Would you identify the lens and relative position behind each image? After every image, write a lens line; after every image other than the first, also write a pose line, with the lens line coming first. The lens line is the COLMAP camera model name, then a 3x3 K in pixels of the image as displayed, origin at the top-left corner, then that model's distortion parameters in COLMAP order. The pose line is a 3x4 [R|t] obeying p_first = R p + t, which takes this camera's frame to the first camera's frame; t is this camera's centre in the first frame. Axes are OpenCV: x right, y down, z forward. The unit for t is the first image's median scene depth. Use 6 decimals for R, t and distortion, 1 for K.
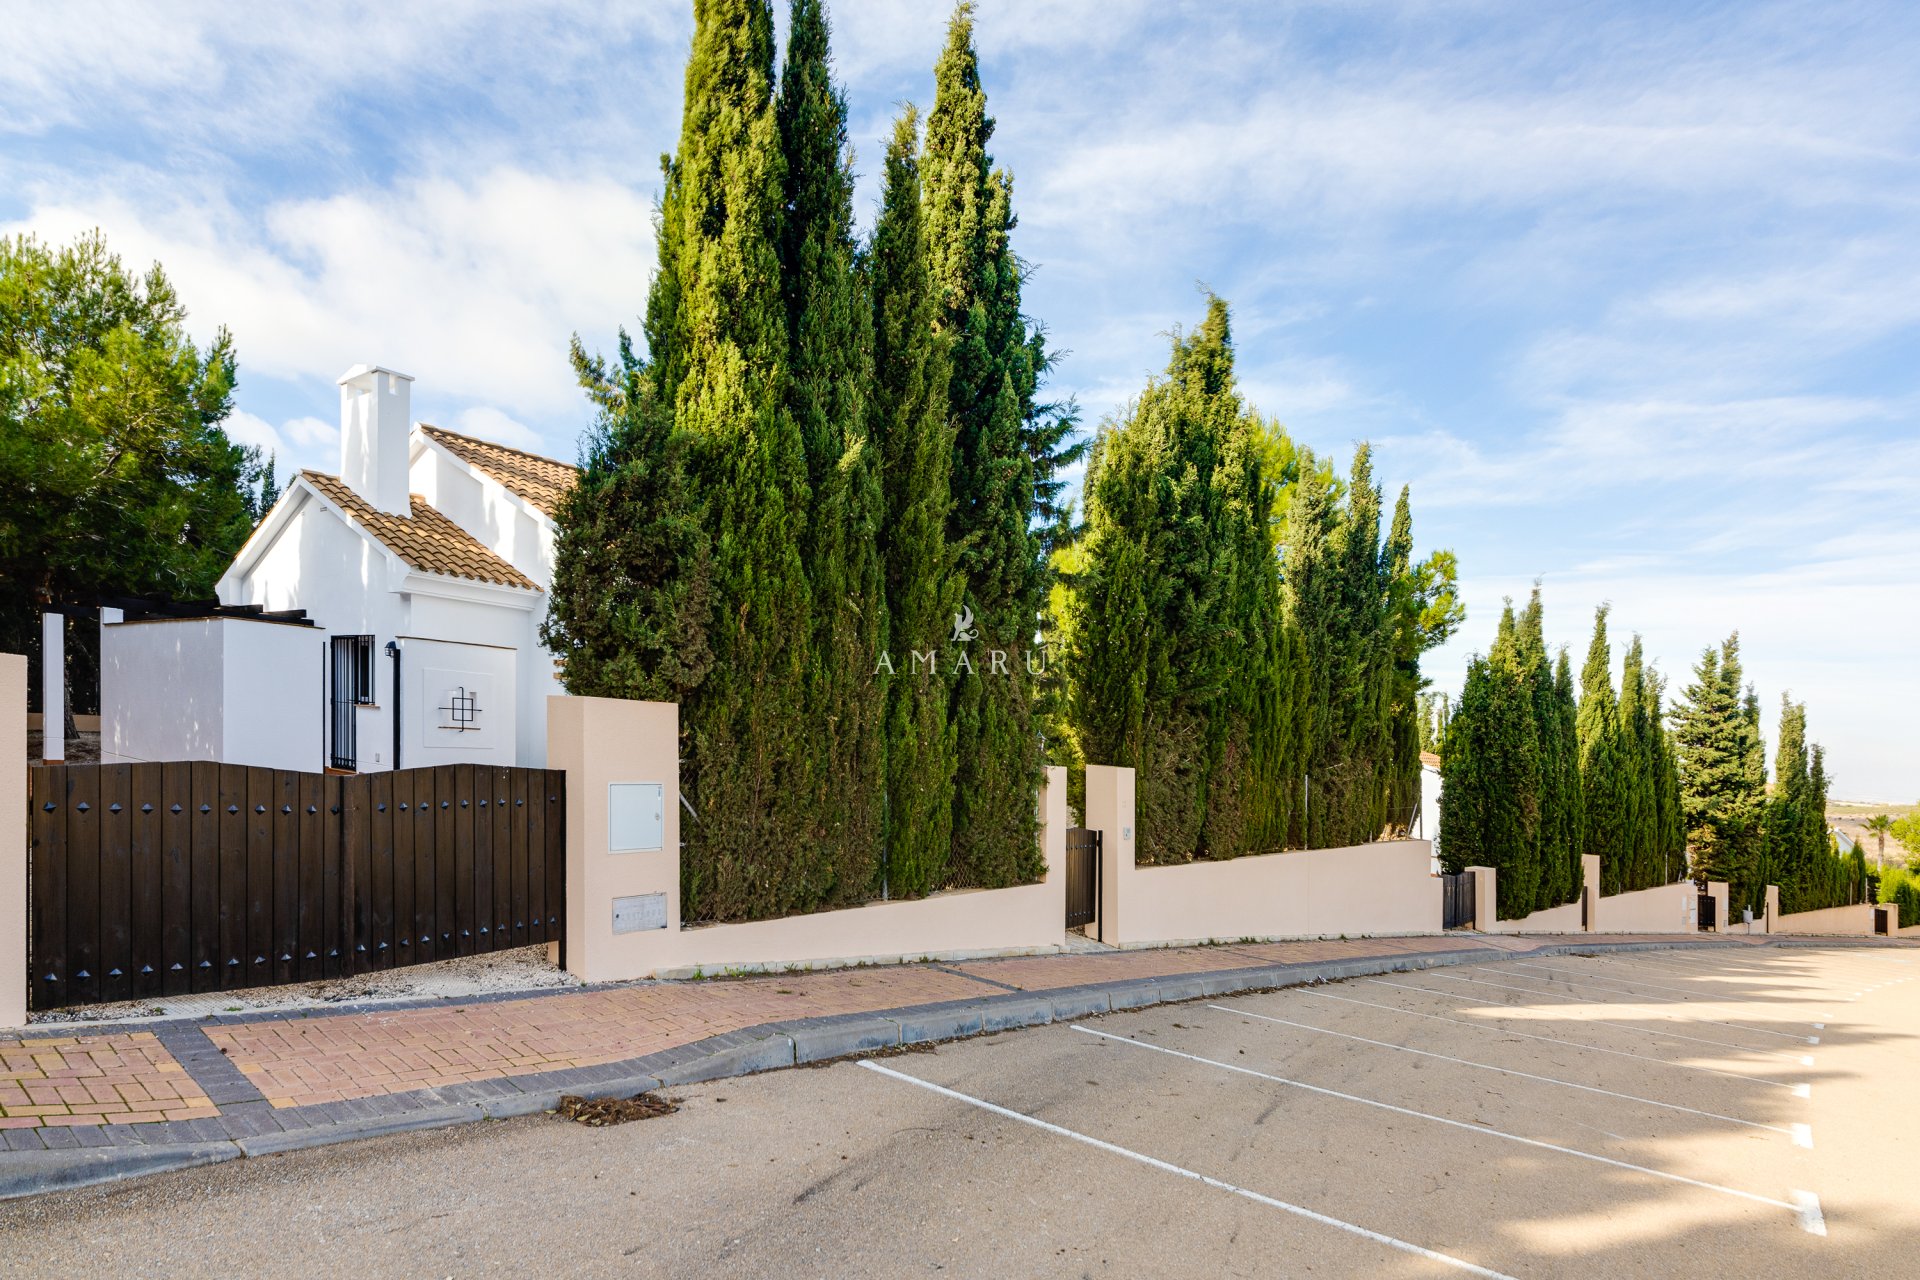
lens RADIAL K [[1231.6, 0, 960.0], [0, 1231.6, 640.0], [0, 0, 1]] dist [0.023887, -0.000652]
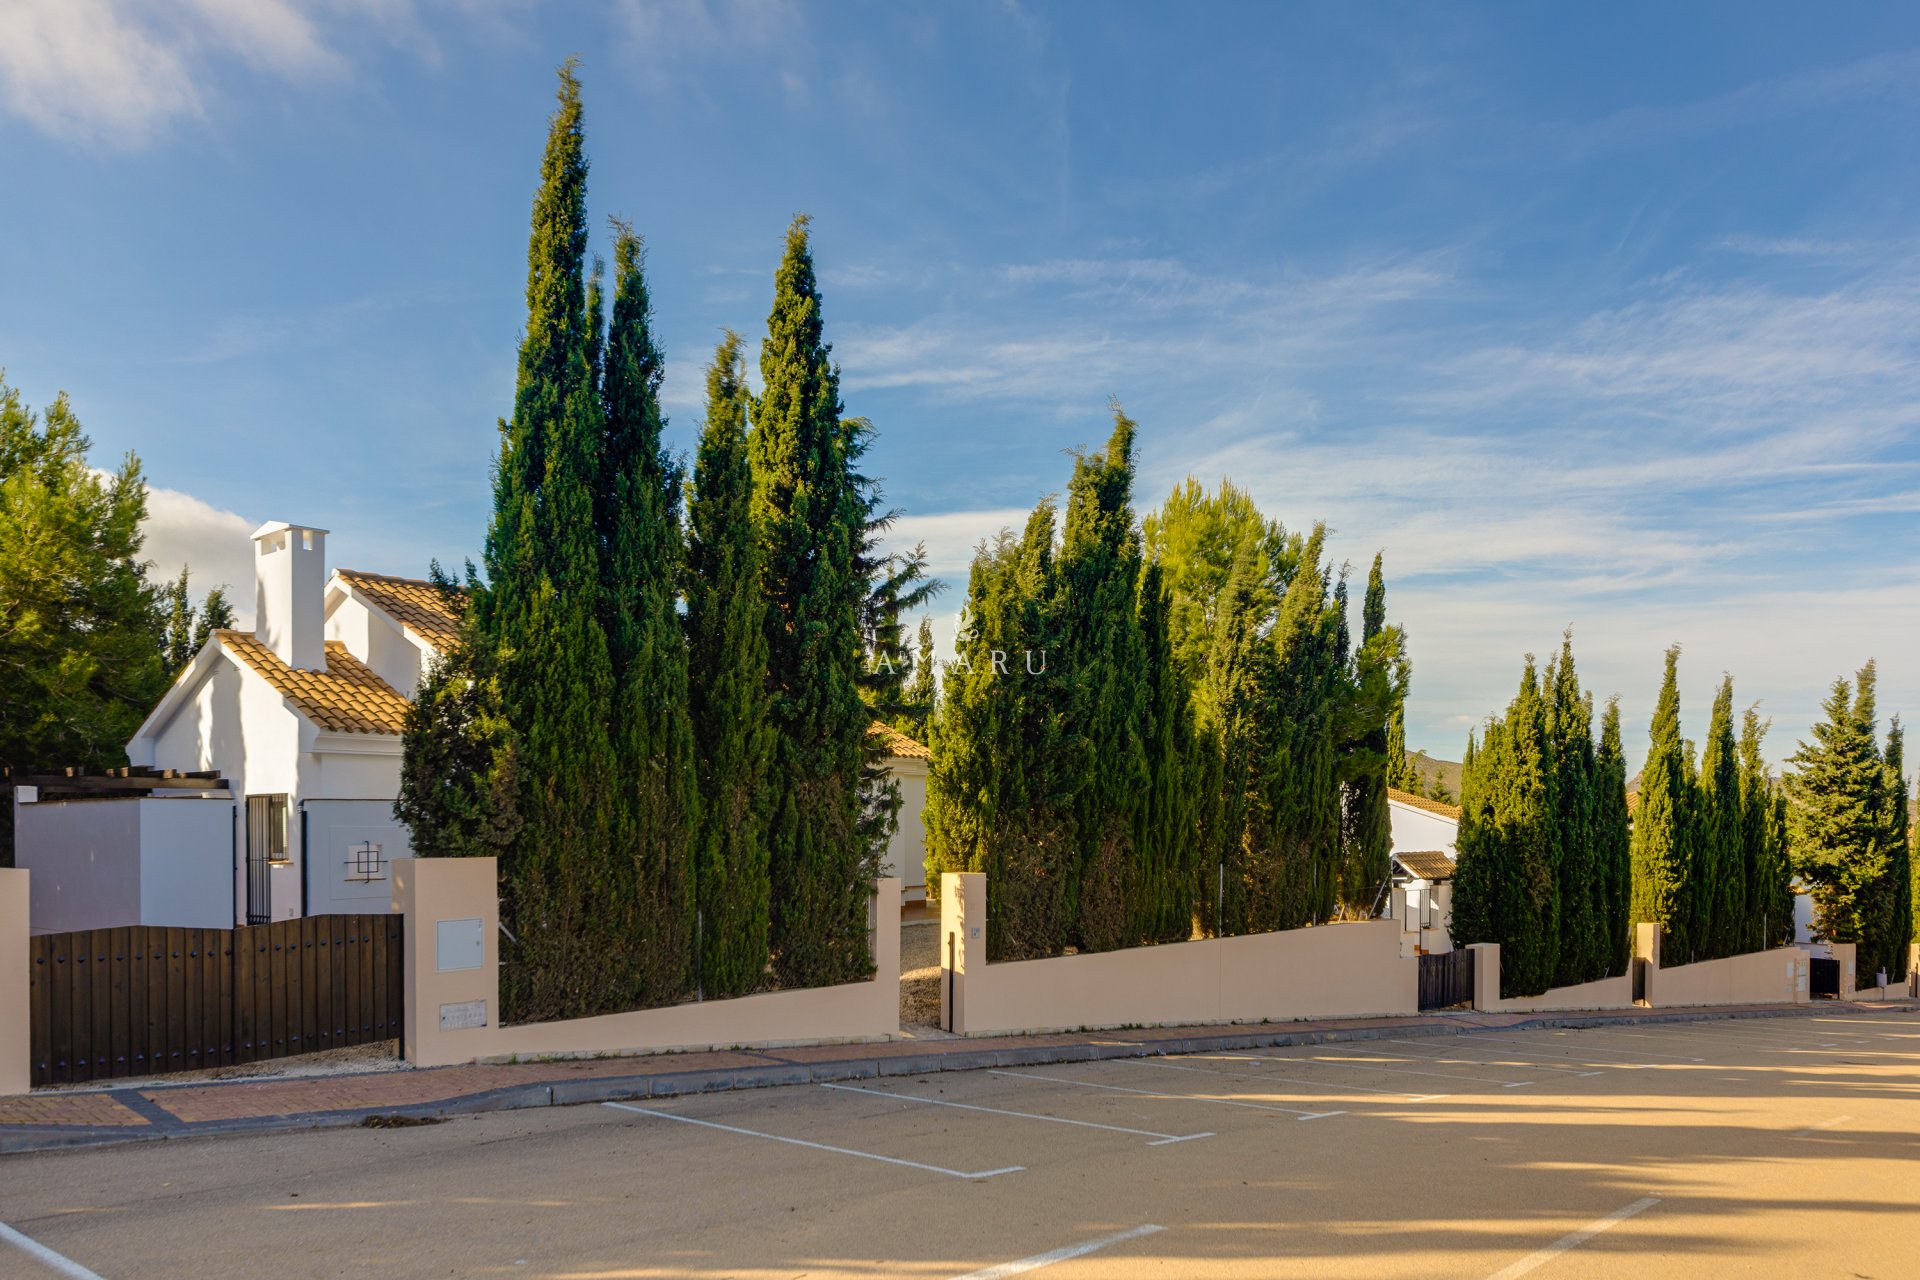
lens RADIAL K [[1213.9, 0, 960.0], [0, 1213.9, 640.0], [0, 0, 1]] dist [0.002592, 0.024044]
pose [[0.996431, -0.057534, 0.061770, 0.162645], [0.062854, 0.994139, -0.087963, -0.027854], [-0.056348, 0.091531, 0.994207, -0.290030]]
